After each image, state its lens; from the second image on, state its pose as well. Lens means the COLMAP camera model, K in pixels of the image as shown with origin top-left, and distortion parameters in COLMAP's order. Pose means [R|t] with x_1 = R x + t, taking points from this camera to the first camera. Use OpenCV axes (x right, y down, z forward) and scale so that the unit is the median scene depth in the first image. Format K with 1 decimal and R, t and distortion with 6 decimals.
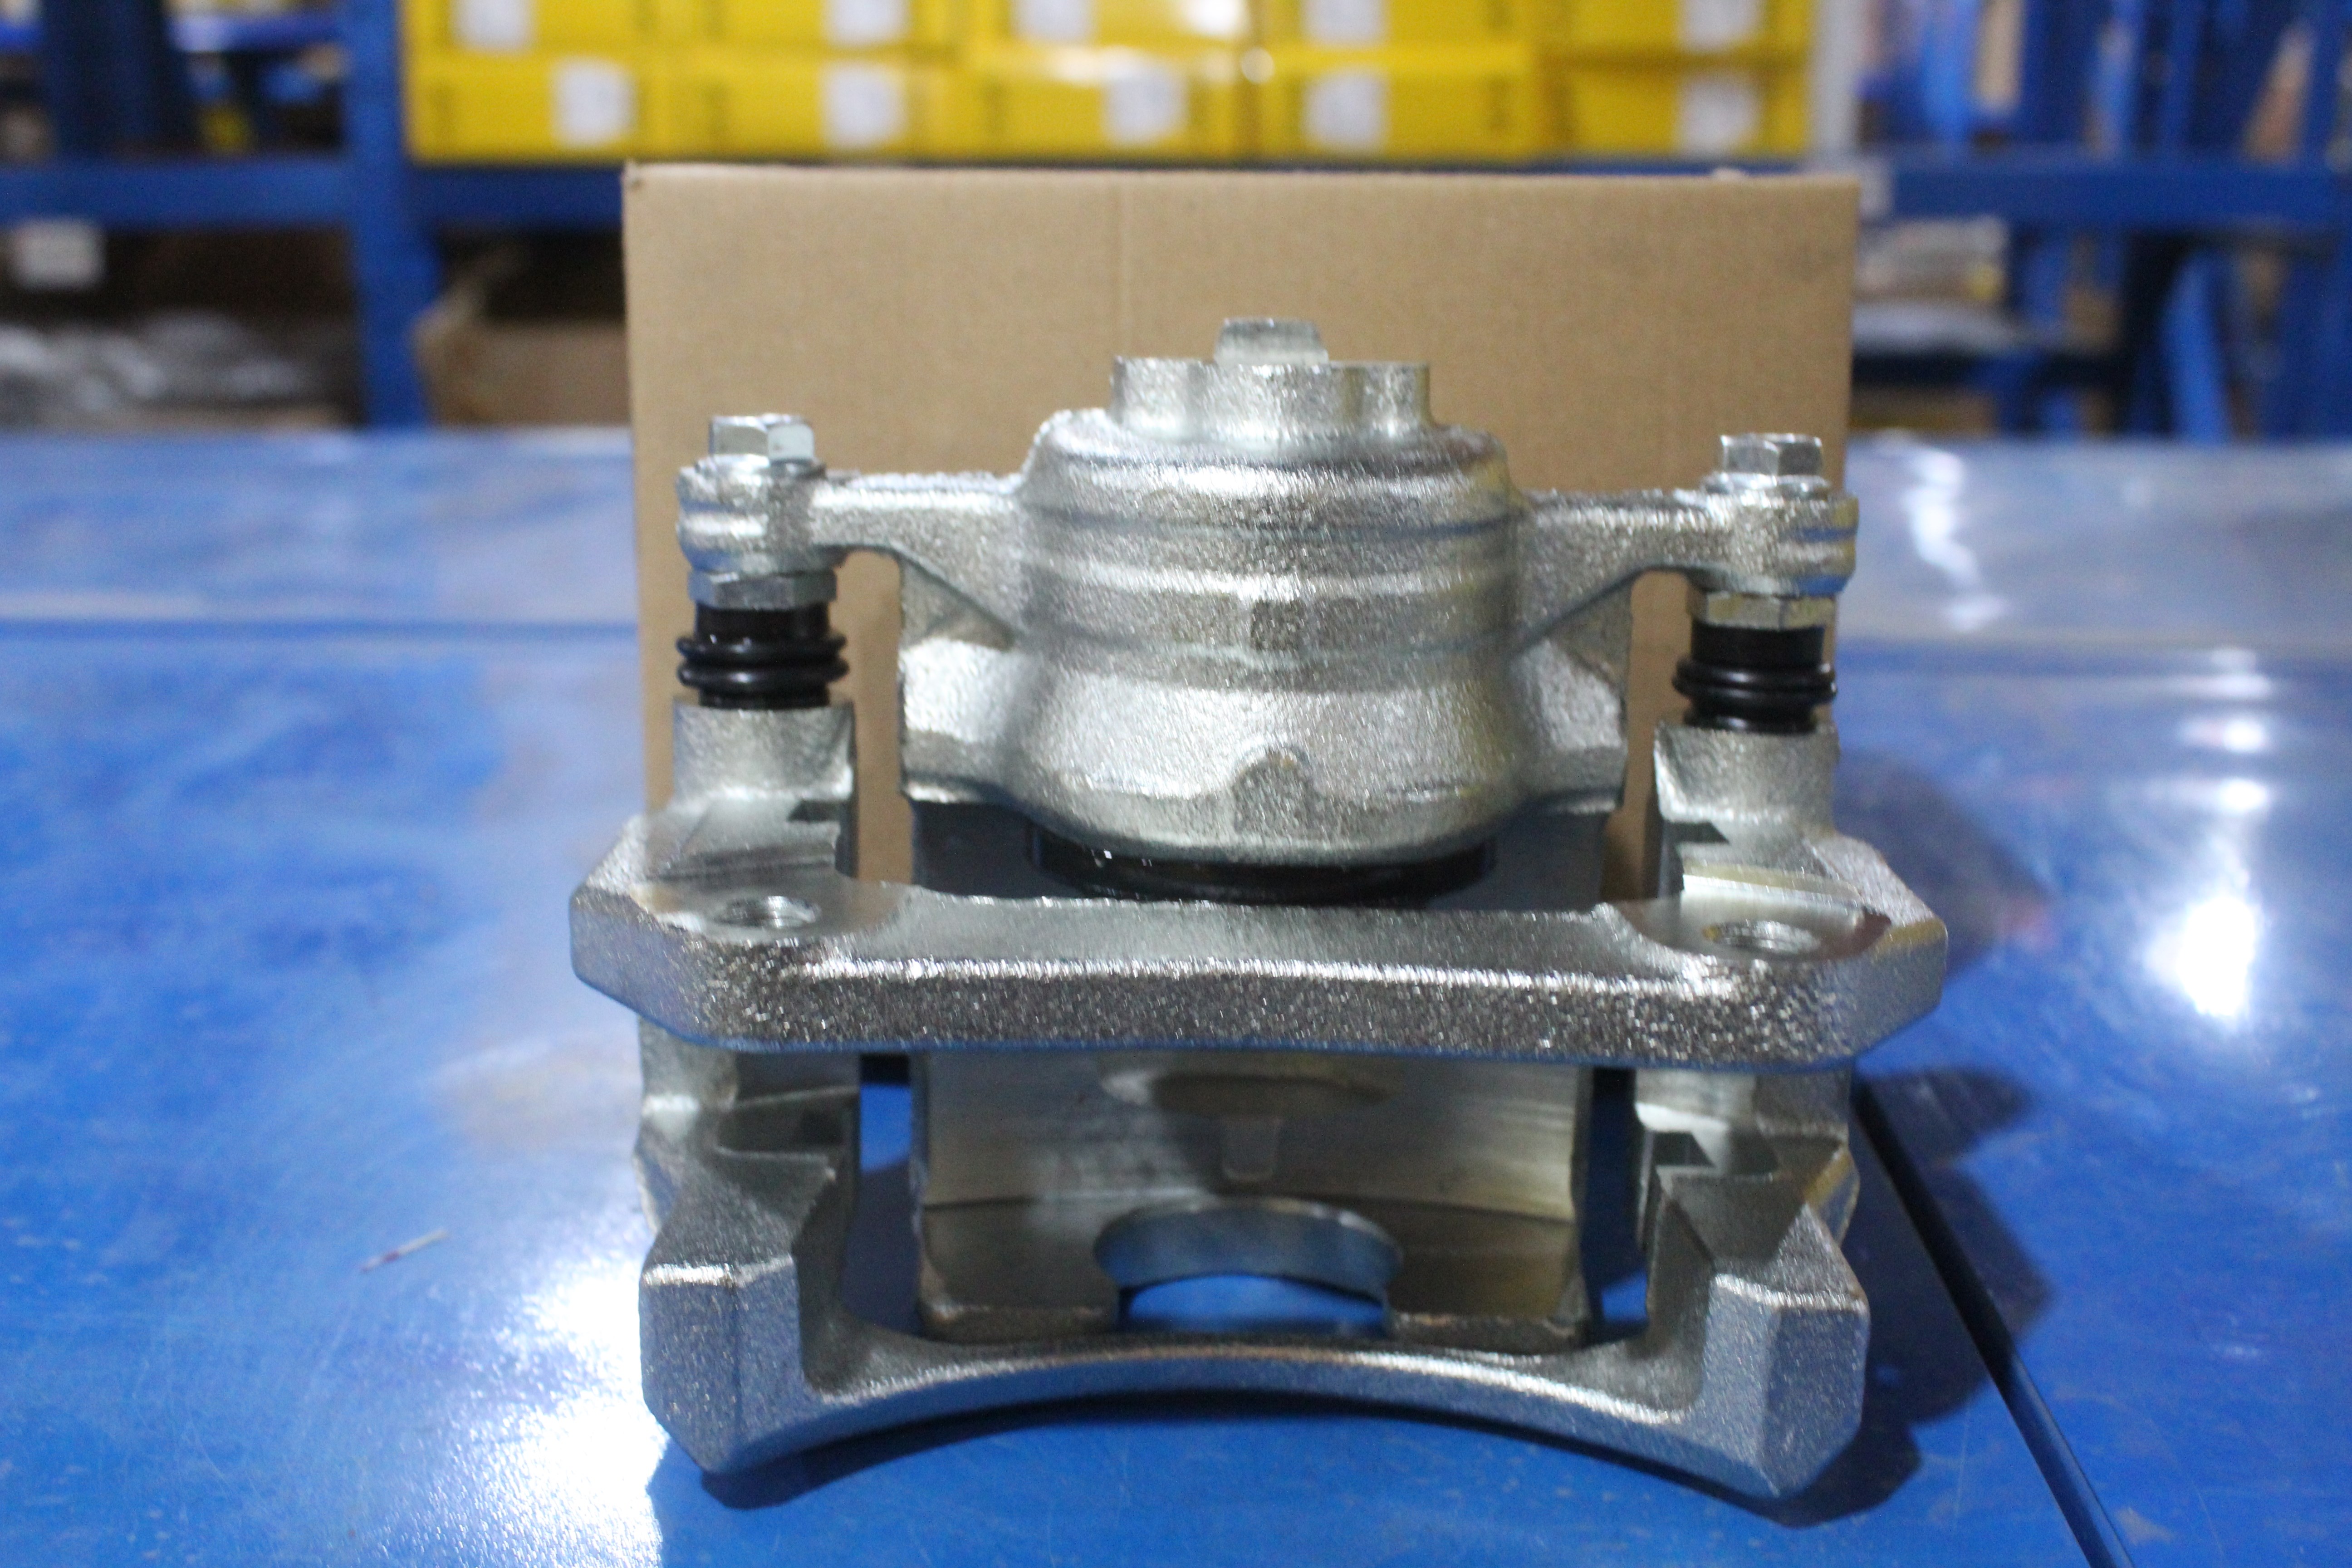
lens RADIAL K [[2449.8, 0, 1120.9], [0, 2449.8, 747.8], [0, 0, 1]] dist [-0.155564, 0.166314]
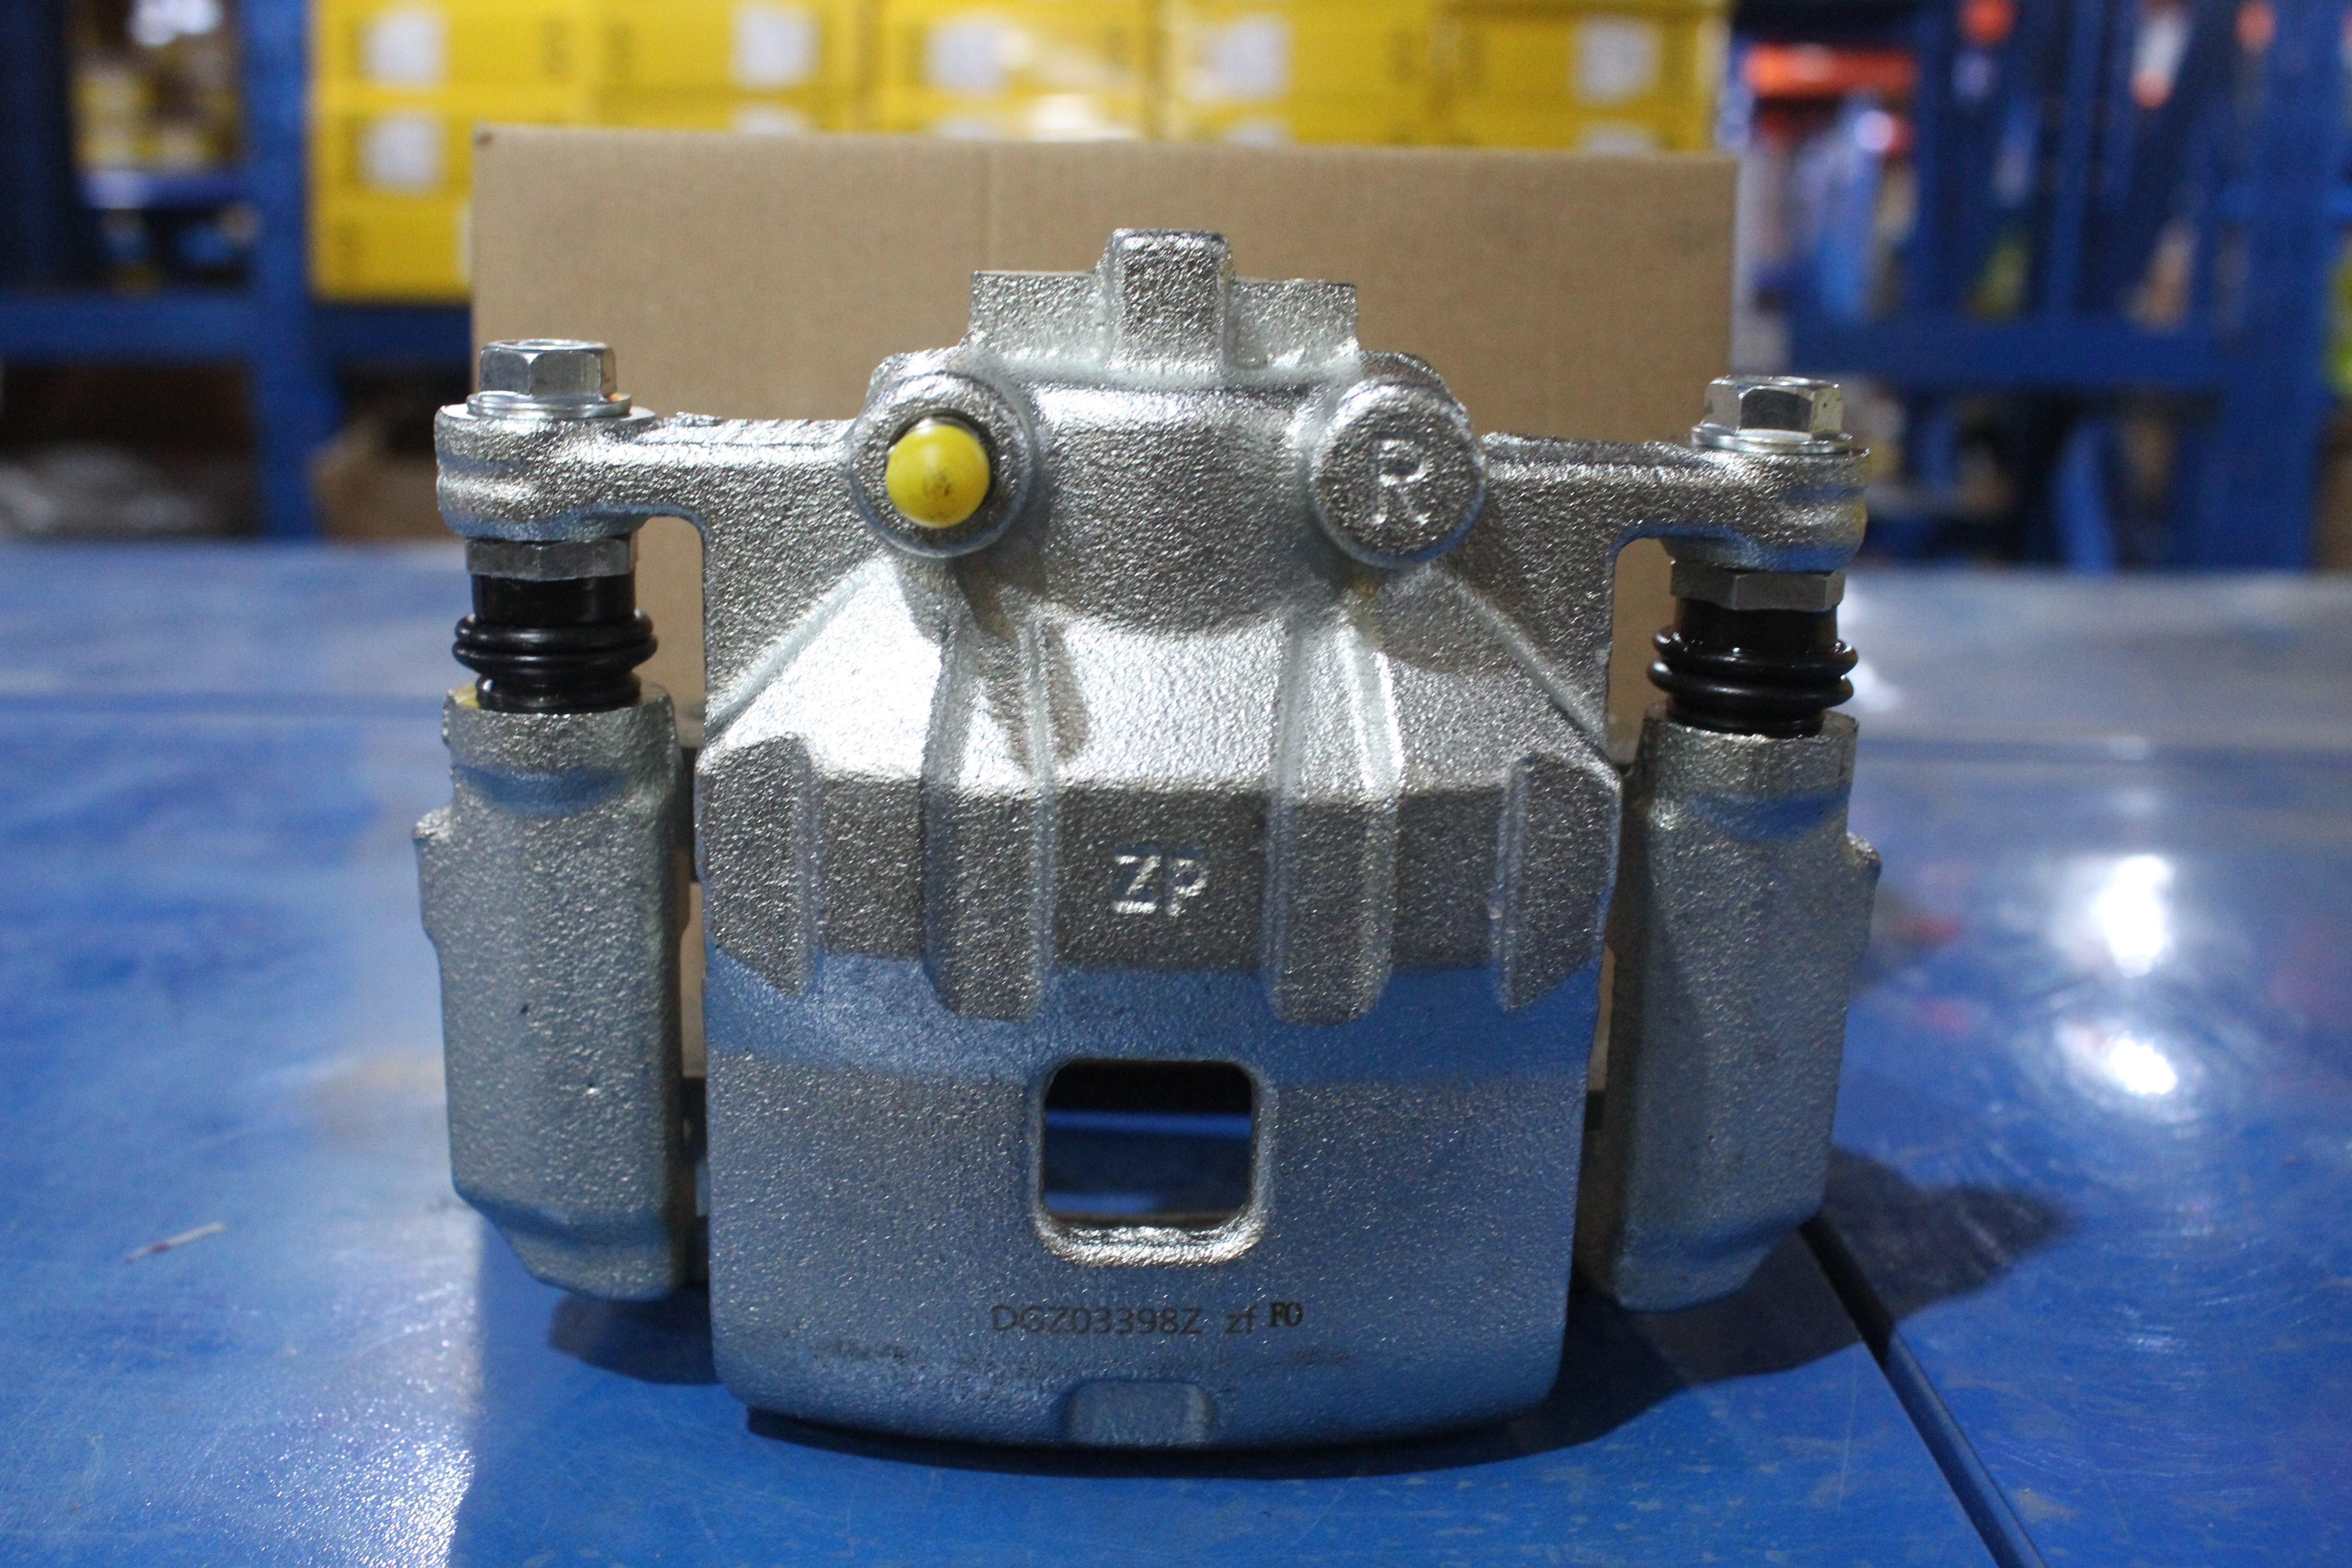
lens RADIAL K [[2449.8, 0, 1120.9], [0, 2449.8, 747.8], [0, 0, 1]] dist [-0.155564, 0.166314]
pose [[0.999221, 0.011839, 0.037644, 0.032447], [-0.009140, 0.997429, -0.071078, 0.093418], [-0.038388, 0.070679, 0.996760, 0.065879]]
